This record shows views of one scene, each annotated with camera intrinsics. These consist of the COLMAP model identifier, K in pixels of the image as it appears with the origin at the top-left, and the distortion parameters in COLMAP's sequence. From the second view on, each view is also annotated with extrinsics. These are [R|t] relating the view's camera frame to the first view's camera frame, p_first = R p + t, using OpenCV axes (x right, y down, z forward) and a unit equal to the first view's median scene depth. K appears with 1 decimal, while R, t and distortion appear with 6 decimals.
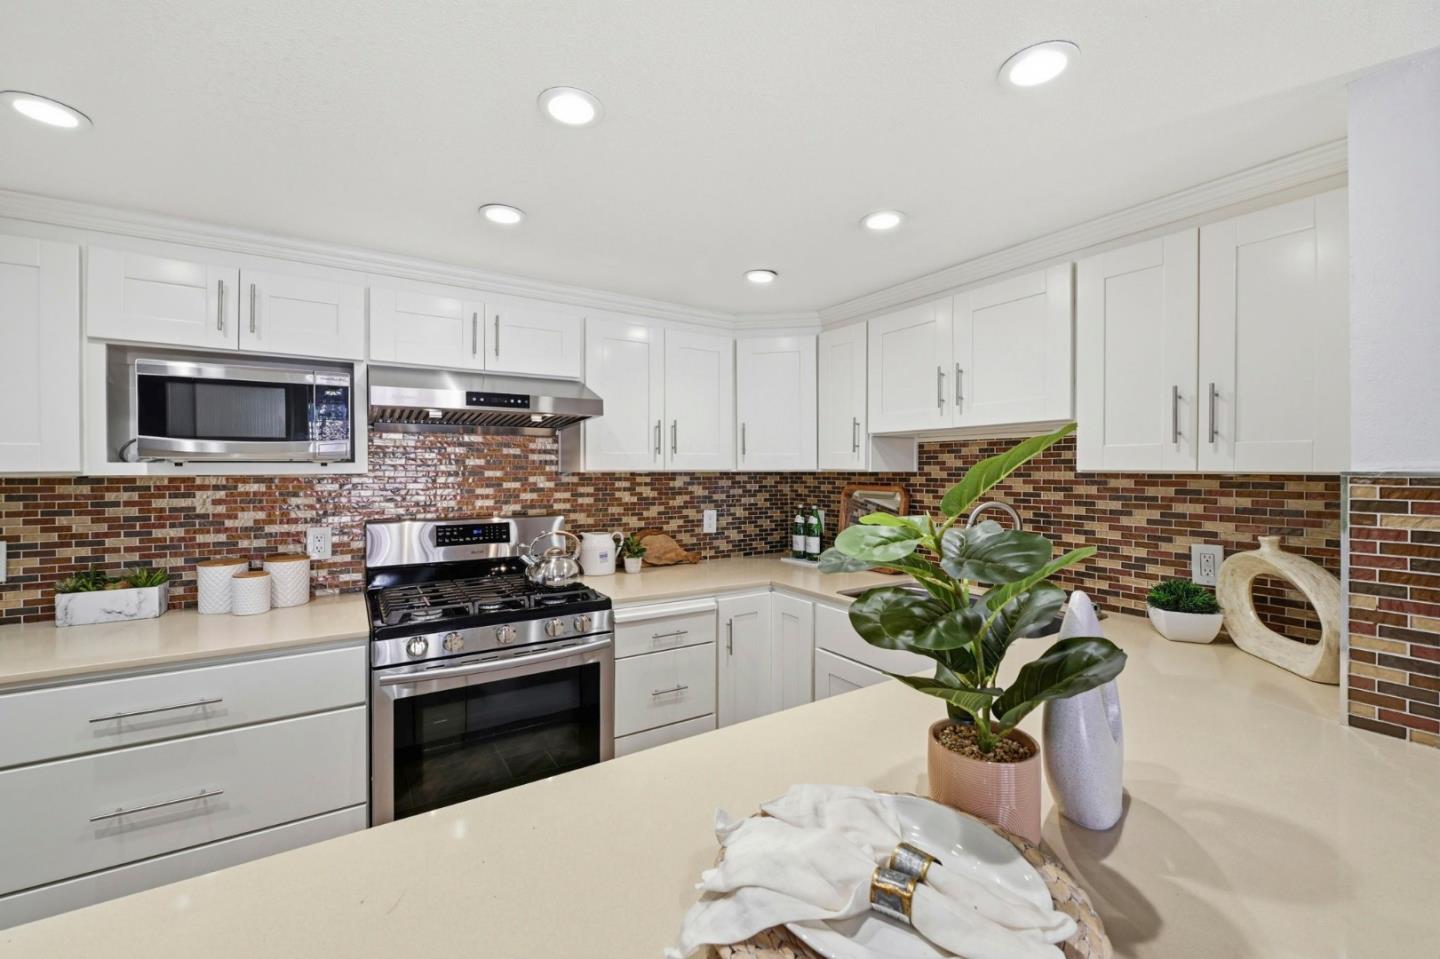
lens RADIAL K [[579.3, 0, 721.4], [0, 579.3, 468.9], [0, 0, 1]] dist [-0.008433, -0.000363]
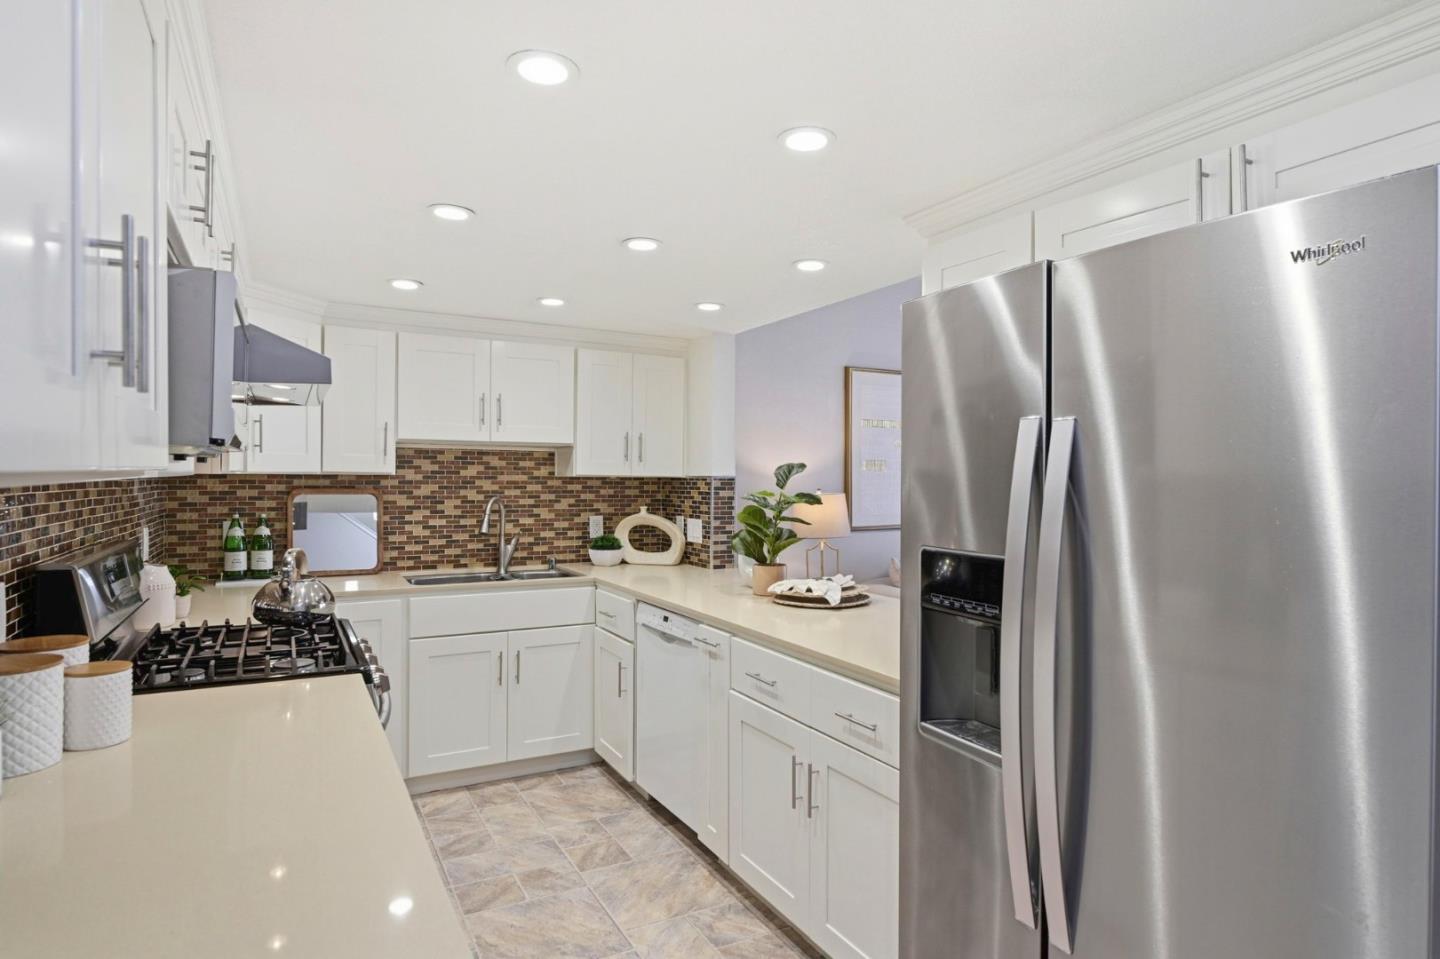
lens RADIAL K [[829.0, 0, 718.1], [0, 829.0, 477.4], [0, 0, 1]] dist [-0.001226, -0.000064]
pose [[0.068465, 0.000368, 0.997653, -1.565075], [-0.009091, 0.999959, 0.000255, 0.005279], [-0.997612, -0.009087, 0.068466, 0.391978]]
